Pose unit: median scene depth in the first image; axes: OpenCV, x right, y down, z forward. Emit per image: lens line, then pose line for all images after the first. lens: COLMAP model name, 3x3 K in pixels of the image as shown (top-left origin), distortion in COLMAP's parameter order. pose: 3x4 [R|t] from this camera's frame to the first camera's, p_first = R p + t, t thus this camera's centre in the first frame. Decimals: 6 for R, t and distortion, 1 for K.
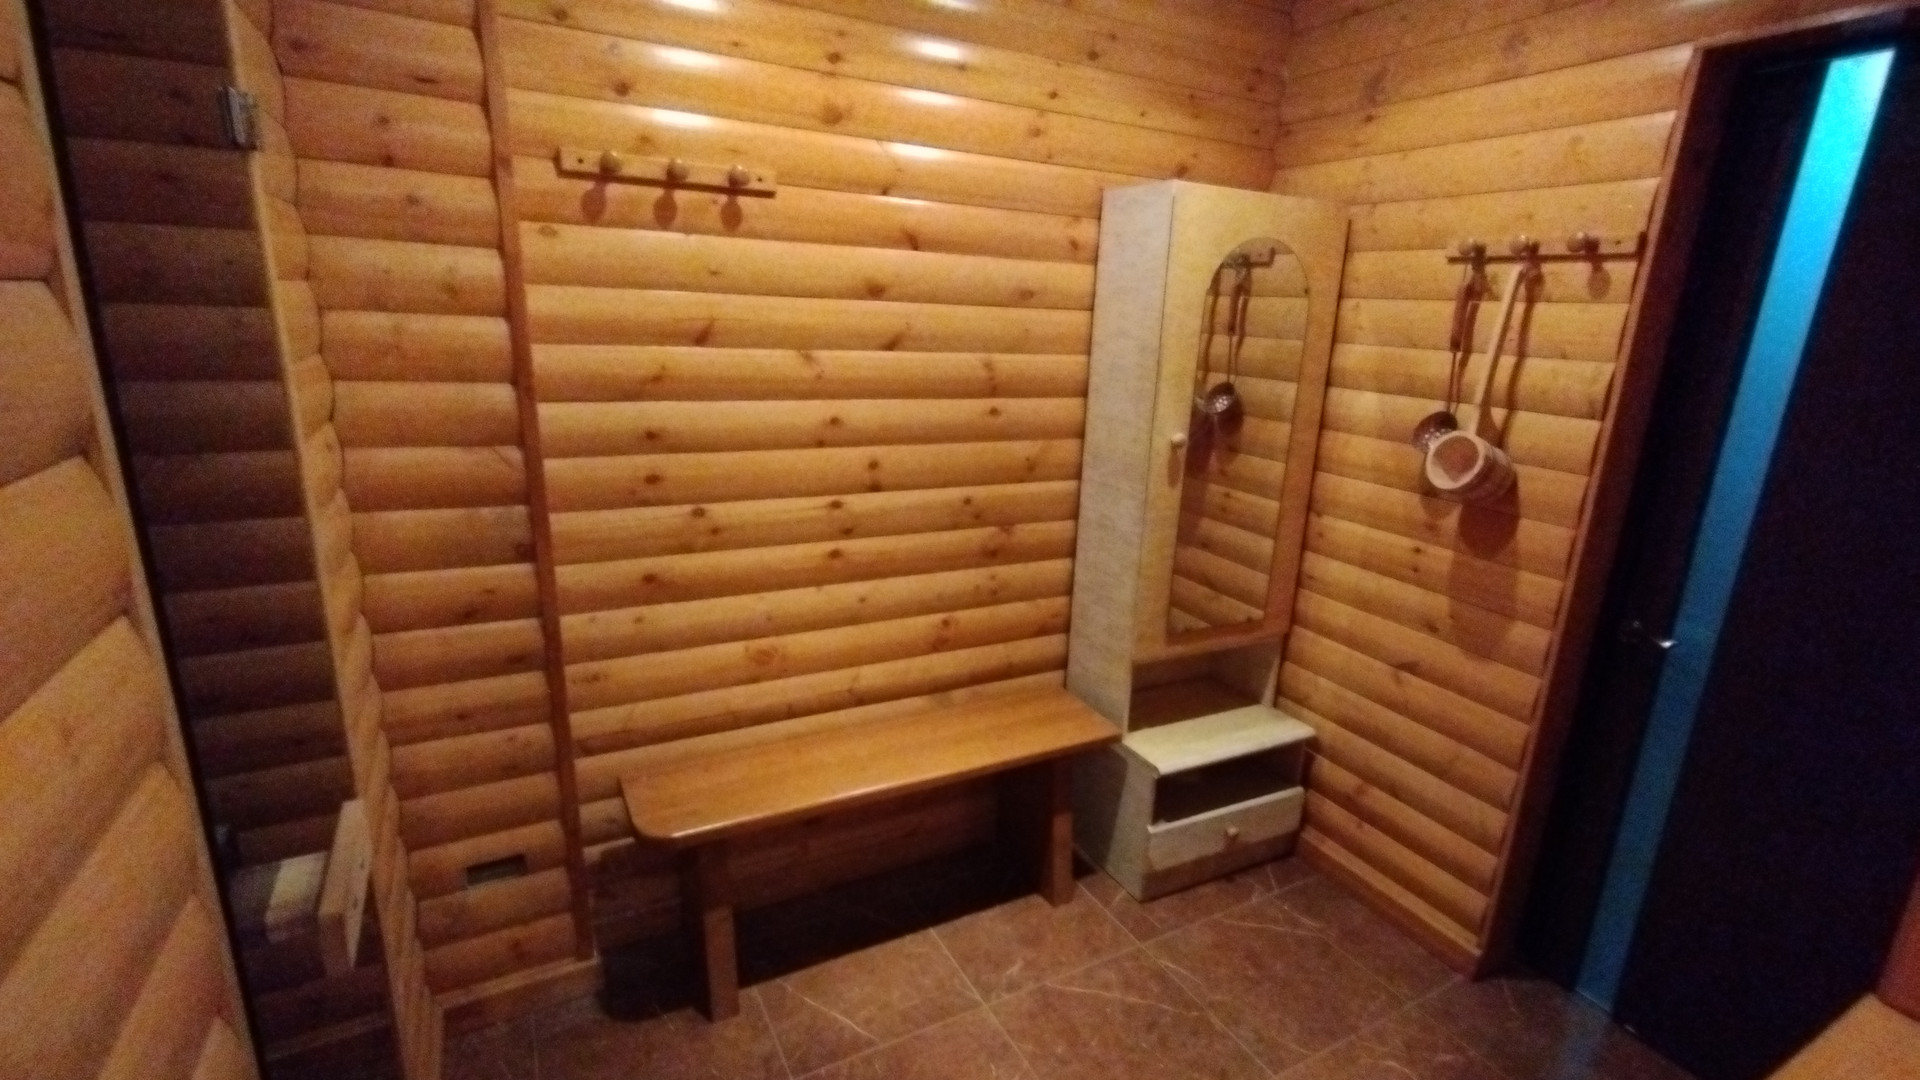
lens RADIAL K [[872.8, 0, 963.8], [0, 872.8, 539.9], [0, 0, 1]] dist [0.003066, 0.000975]
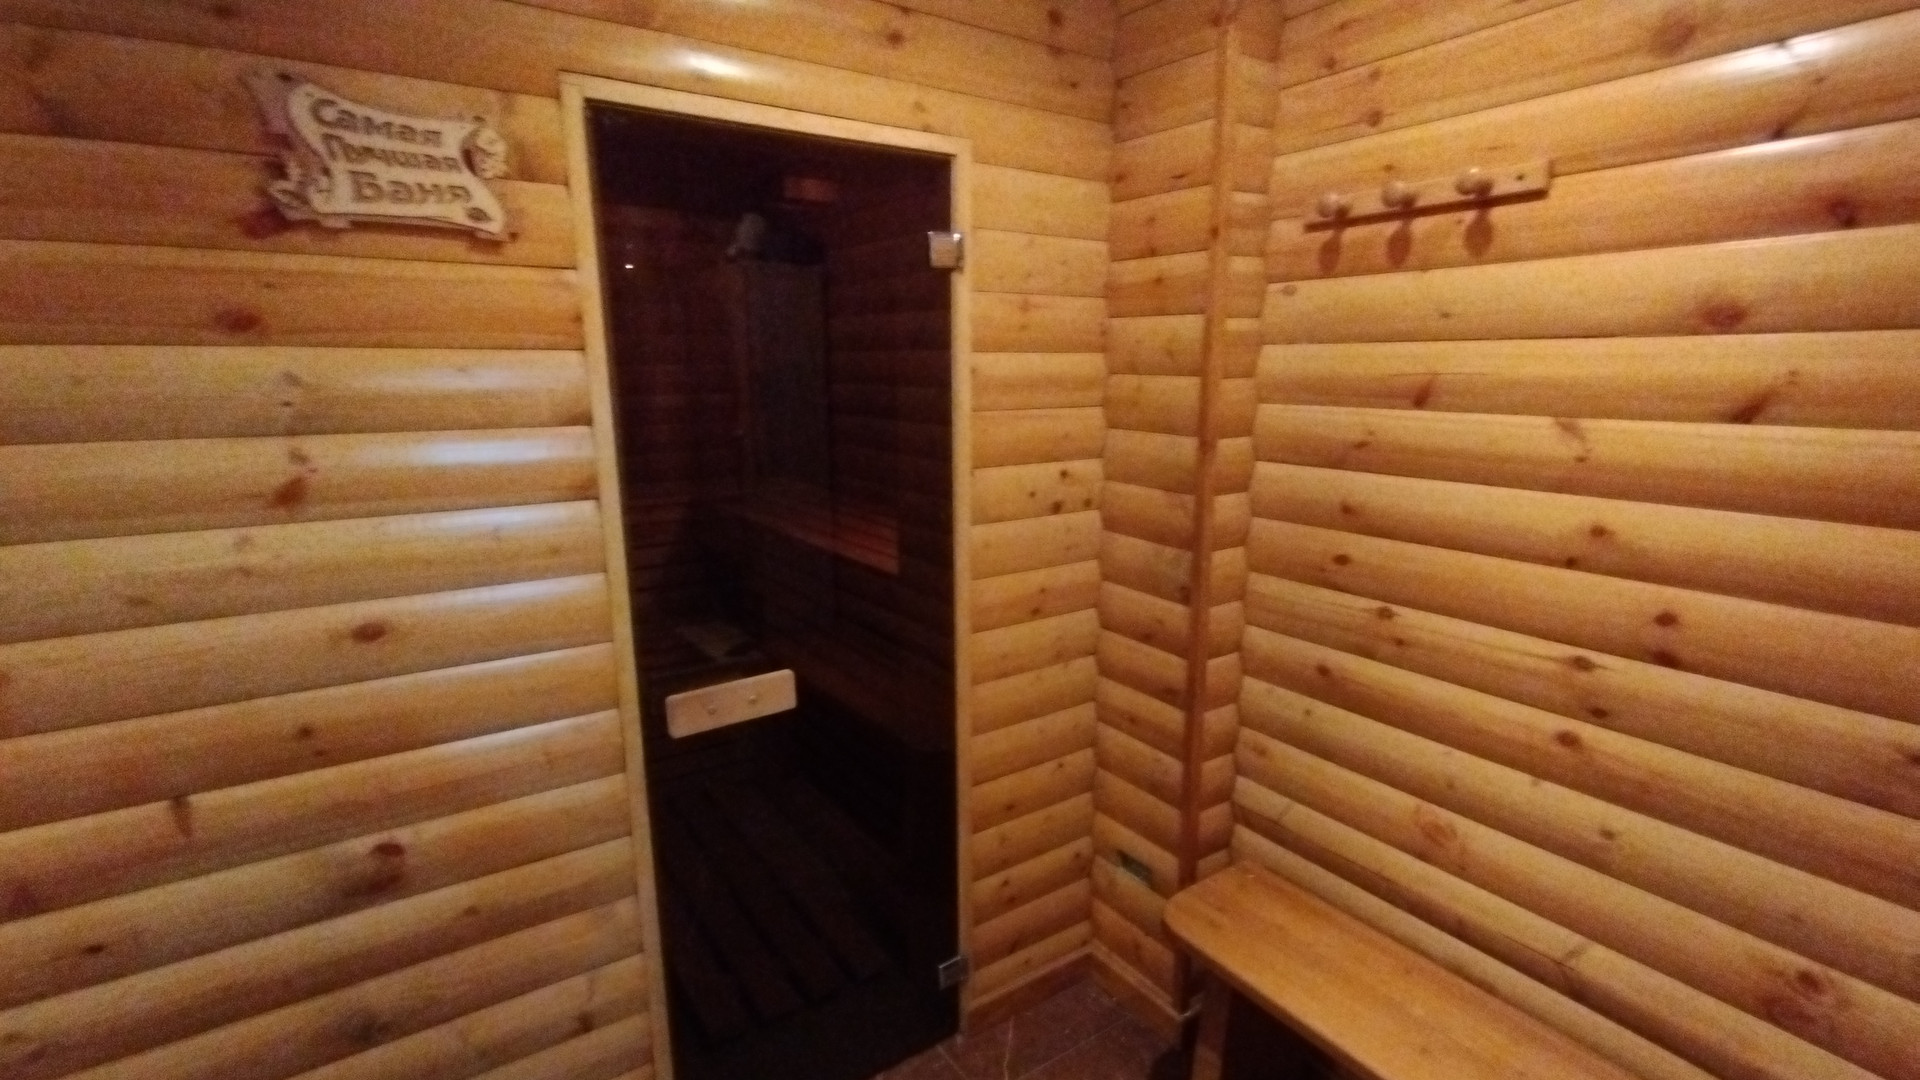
lens RADIAL K [[872.8, 0, 960.6], [0, 872.8, 549.3], [0, 0, 1]] dist [0.003066, 0.000975]
pose [[0.111997, 0.166966, -0.979581, 0.443706], [-0.244309, 0.960152, 0.135722, -0.104804], [0.963208, 0.224120, 0.148326, 0.506489]]
